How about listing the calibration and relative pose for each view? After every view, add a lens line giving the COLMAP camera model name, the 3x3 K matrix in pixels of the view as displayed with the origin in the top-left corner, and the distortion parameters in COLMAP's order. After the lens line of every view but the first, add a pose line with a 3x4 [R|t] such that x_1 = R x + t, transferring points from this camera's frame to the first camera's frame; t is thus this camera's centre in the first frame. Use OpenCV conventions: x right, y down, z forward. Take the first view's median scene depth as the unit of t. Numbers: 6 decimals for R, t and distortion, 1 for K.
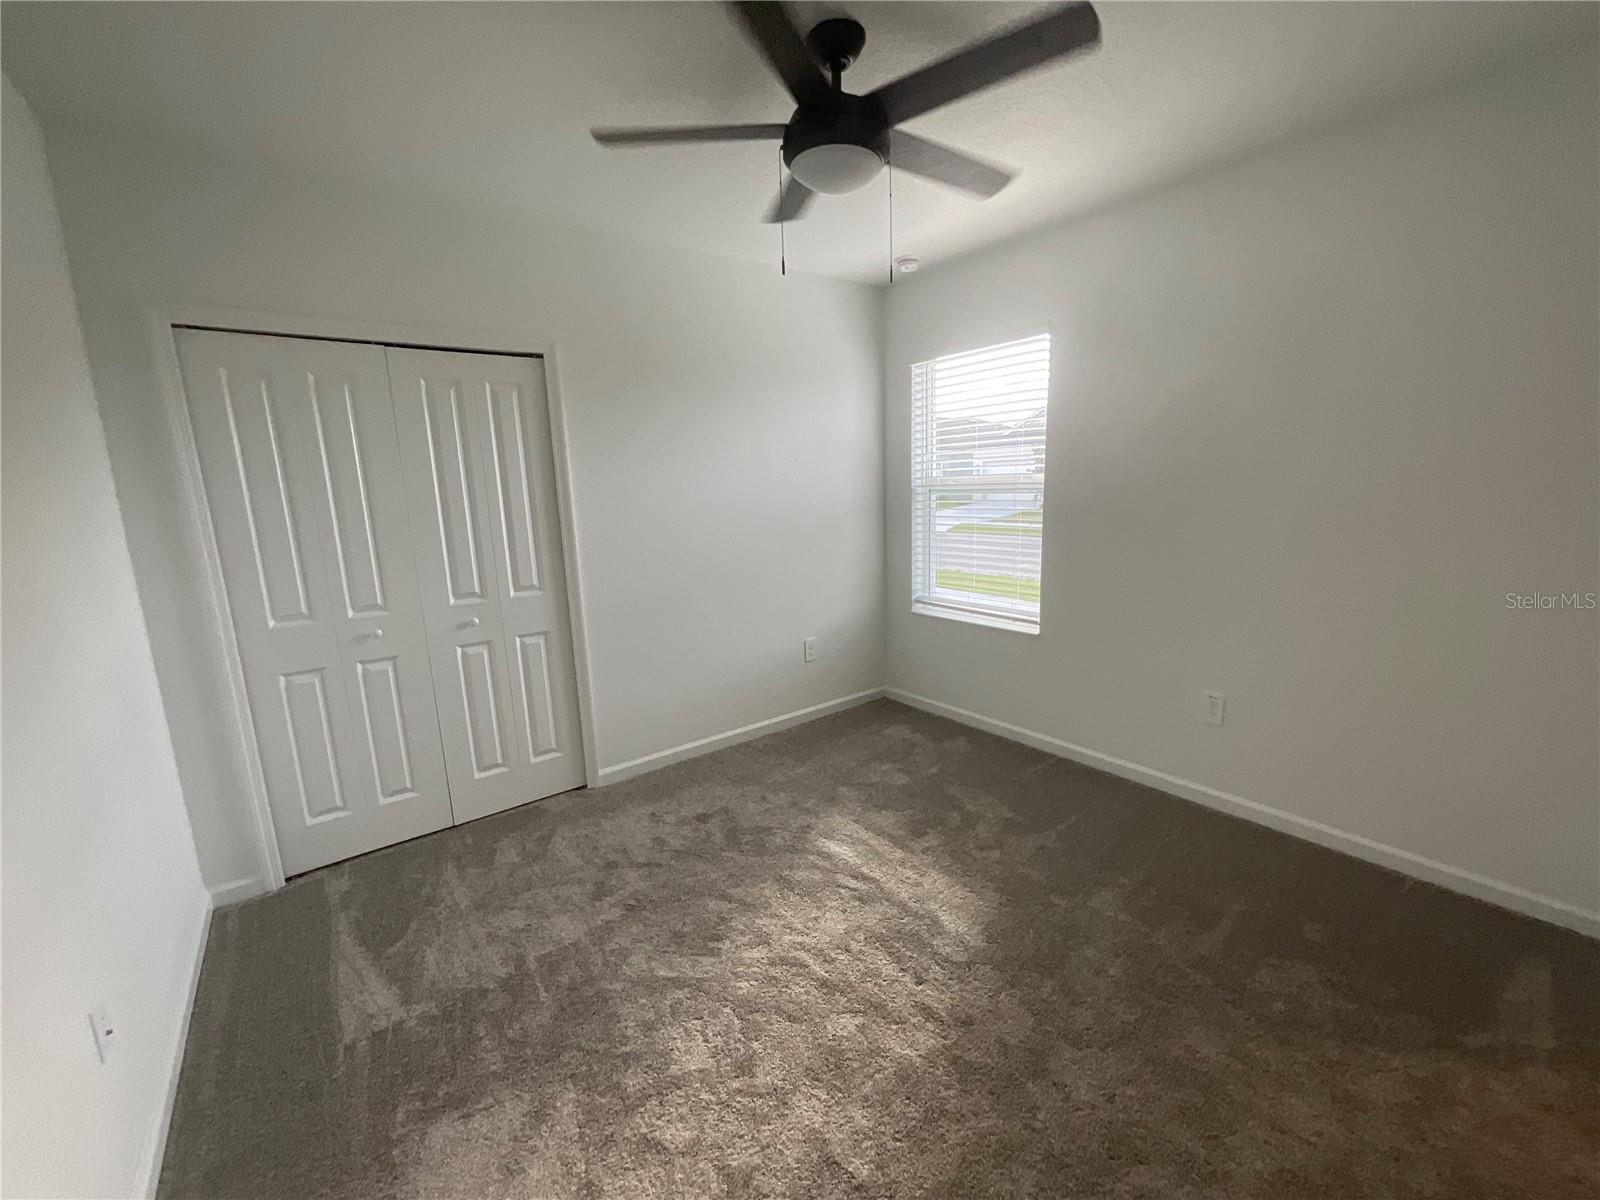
lens RADIAL K [[646.4, 0, 805.9], [0, 646.4, 601.3], [0, 0, 1]] dist [-0.004448, -0.001689]
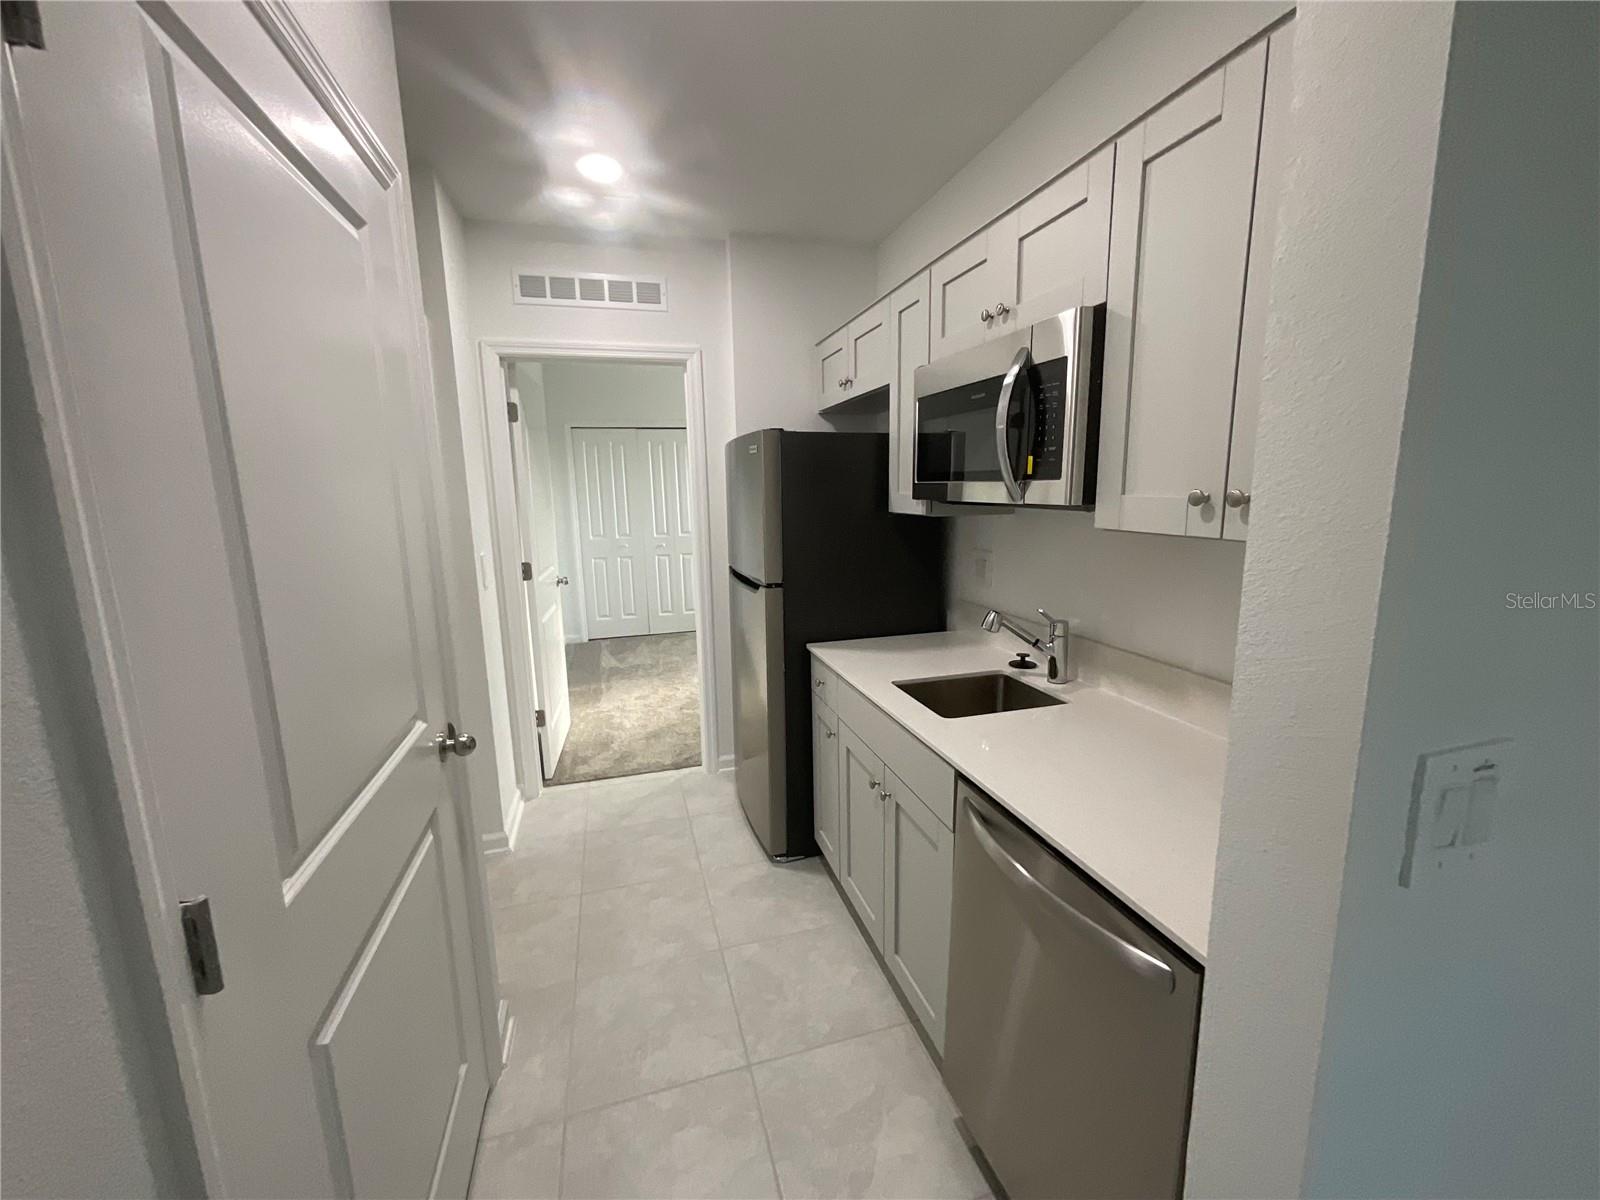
lens RADIAL K [[646.4, 0, 798.6], [0, 646.4, 599.3], [0, 0, 1]] dist [-0.004448, -0.001689]
pose [[0.929503, 0.084080, -0.359103, 0.917872], [-0.080609, 0.996441, 0.024657, 0.151017], [0.359898, 0.006028, 0.932972, -1.148108]]
